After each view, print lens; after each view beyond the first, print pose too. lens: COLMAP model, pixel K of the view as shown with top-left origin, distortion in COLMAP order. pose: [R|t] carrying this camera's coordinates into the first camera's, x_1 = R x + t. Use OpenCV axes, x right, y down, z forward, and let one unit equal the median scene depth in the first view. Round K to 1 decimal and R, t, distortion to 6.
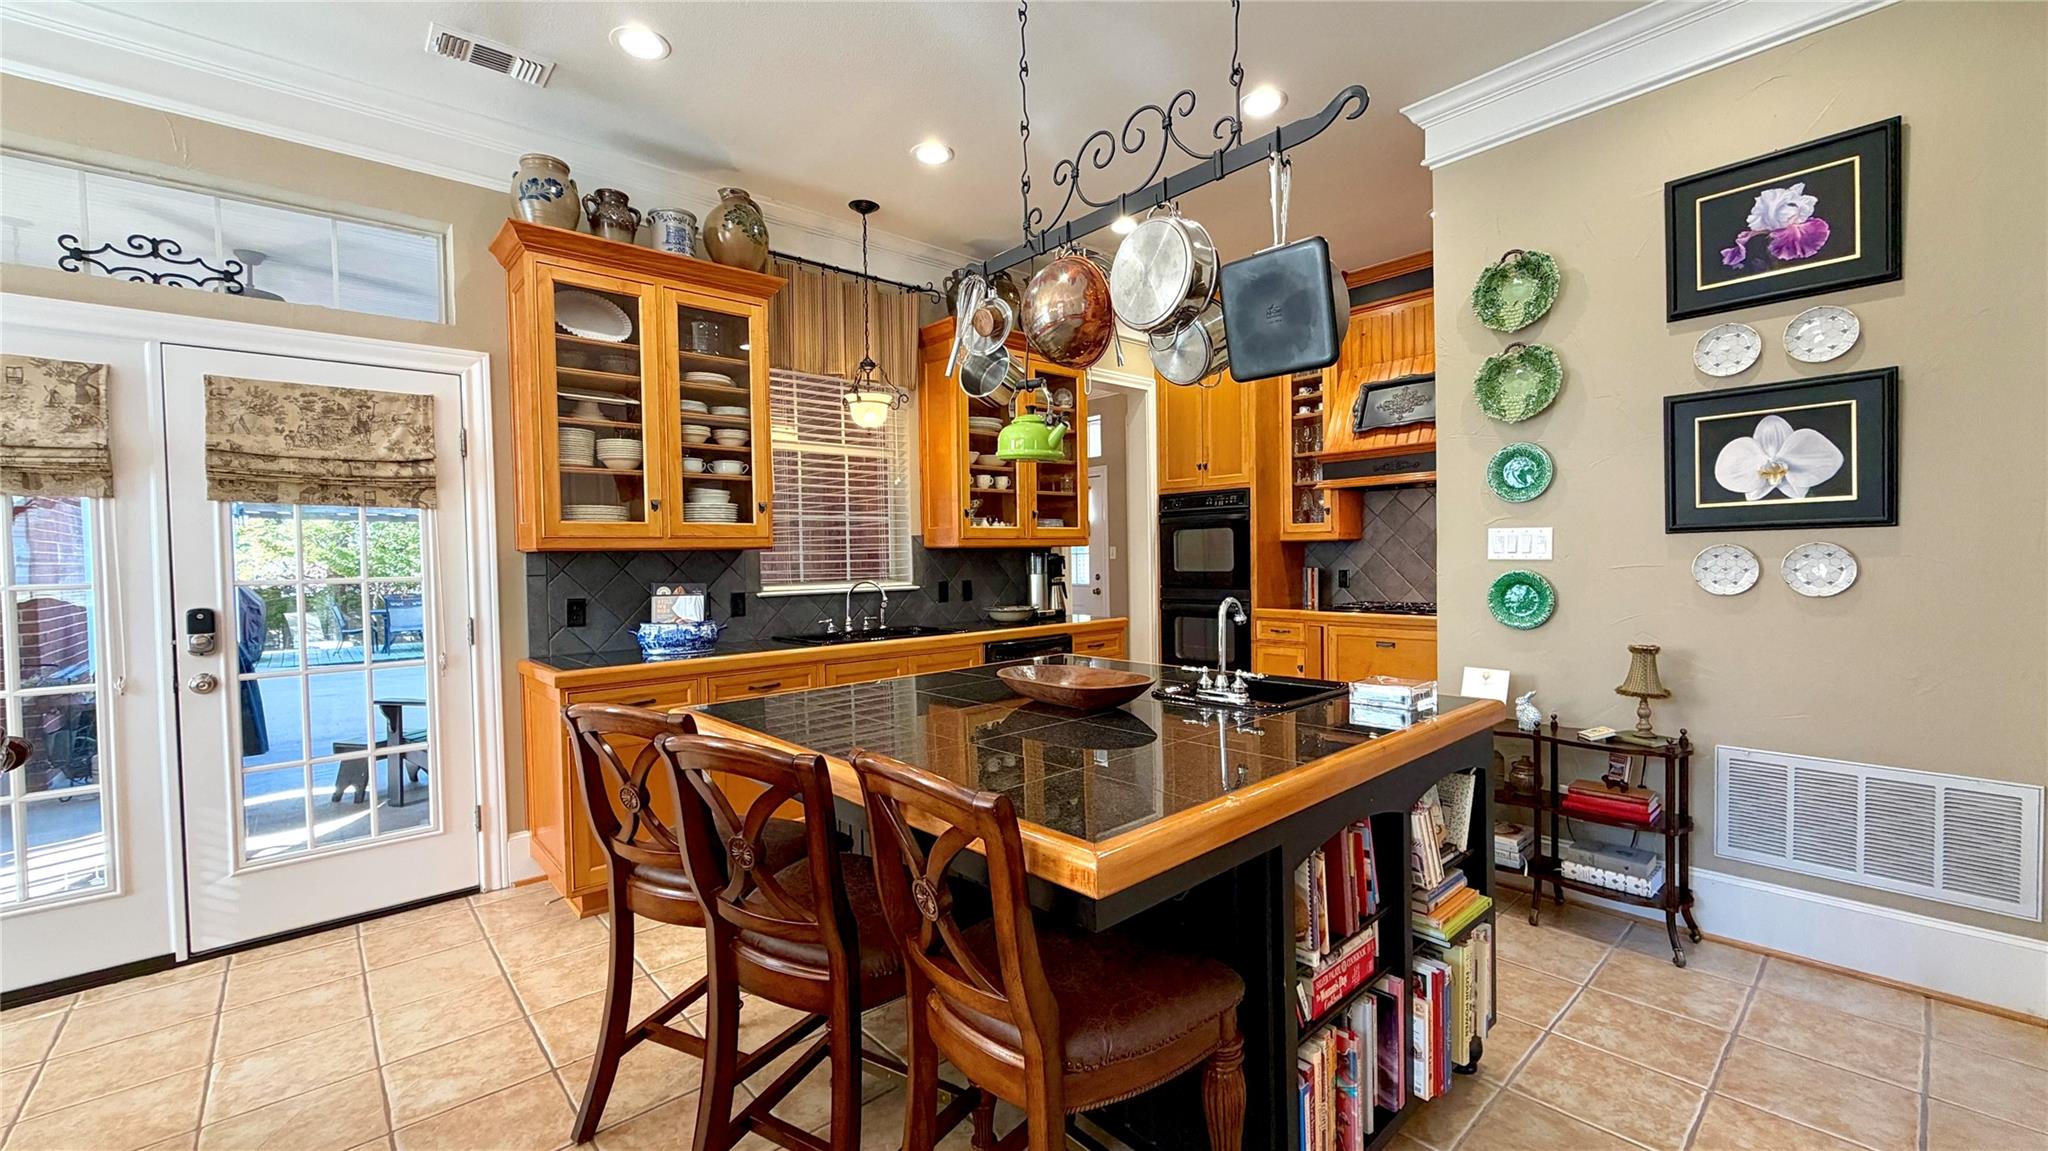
lens RADIAL K [[818.5, 0, 1014.1], [0, 818.5, 573.5], [0, 0, 1]] dist [0.000973, -0.000381]
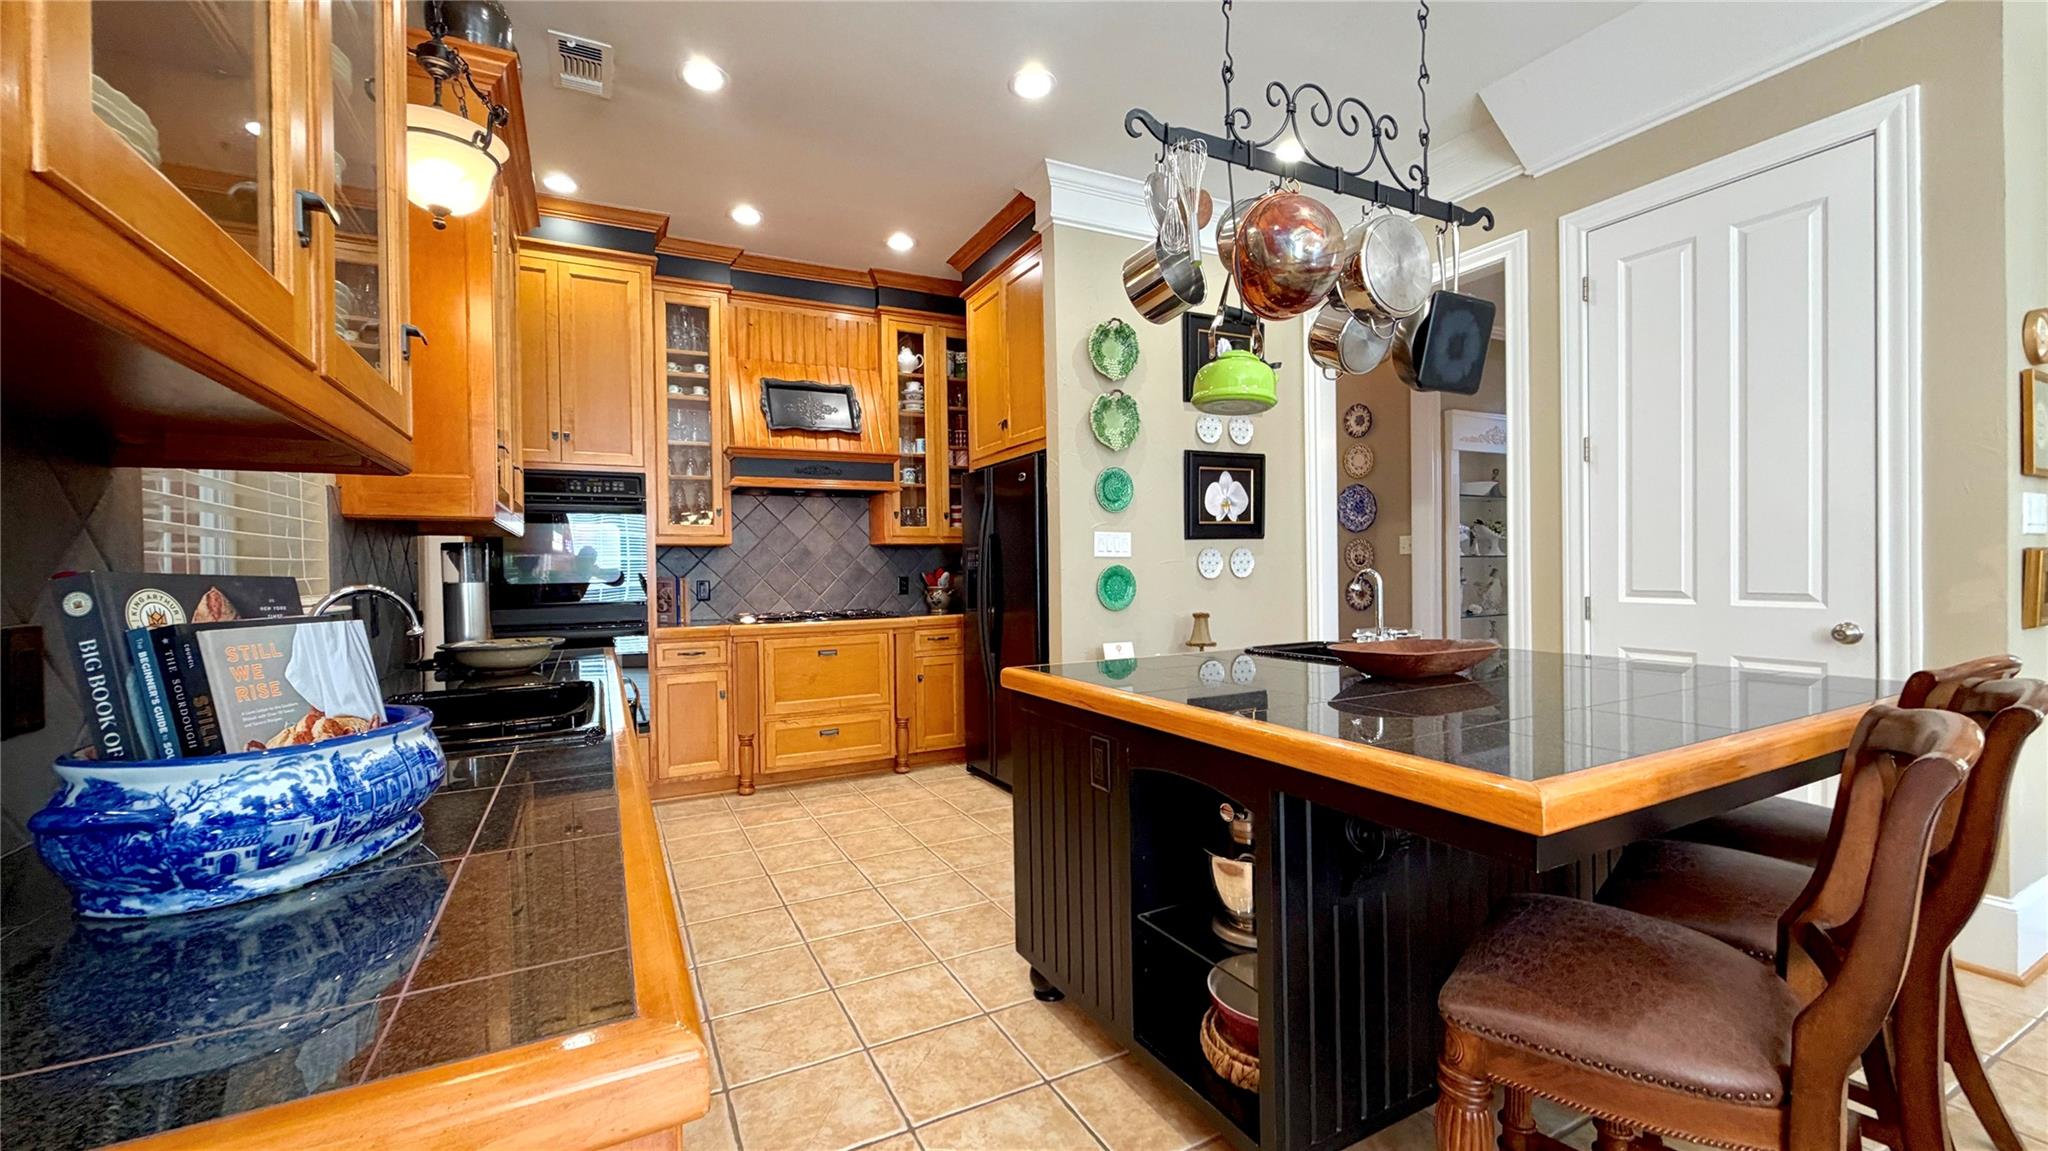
lens RADIAL K [[818.5, 0, 1014.1], [0, 818.5, 573.5], [0, 0, 1]] dist [0.000973, -0.000381]
pose [[0.251374, 0.007978, 0.967857, -0.721421], [0.032745, 0.999323, -0.016742, 0.028278], [-0.967336, 0.035901, 0.250943, 0.891064]]
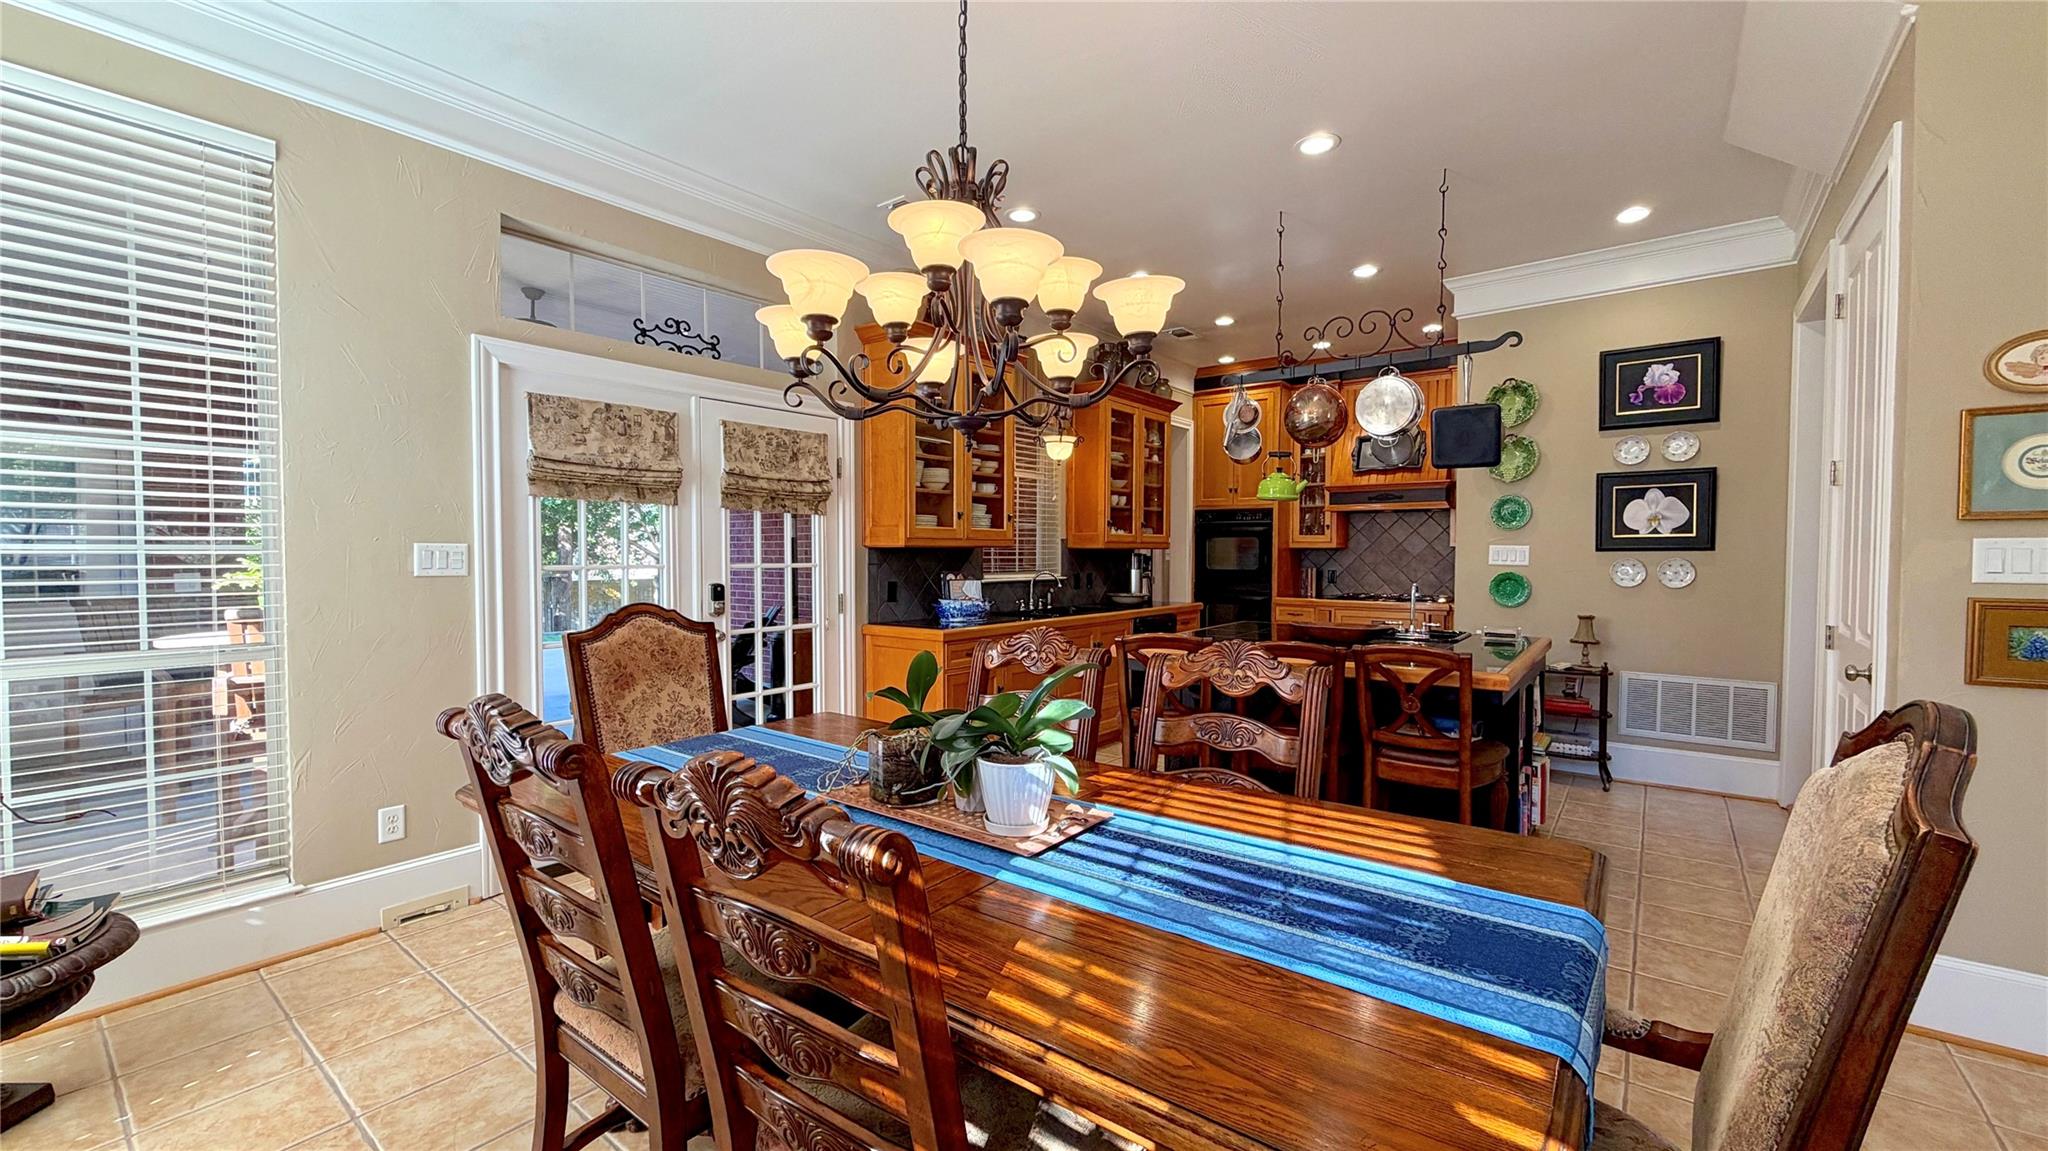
lens RADIAL K [[818.5, 0, 1014.1], [0, 818.5, 573.5], [0, 0, 1]] dist [0.000973, -0.000381]
pose [[0.983753, 0.015349, 0.178867, -0.704218], [-0.015915, 0.999872, 0.001733, 0.014102], [-0.178818, -0.004551, 0.983872, -0.474559]]
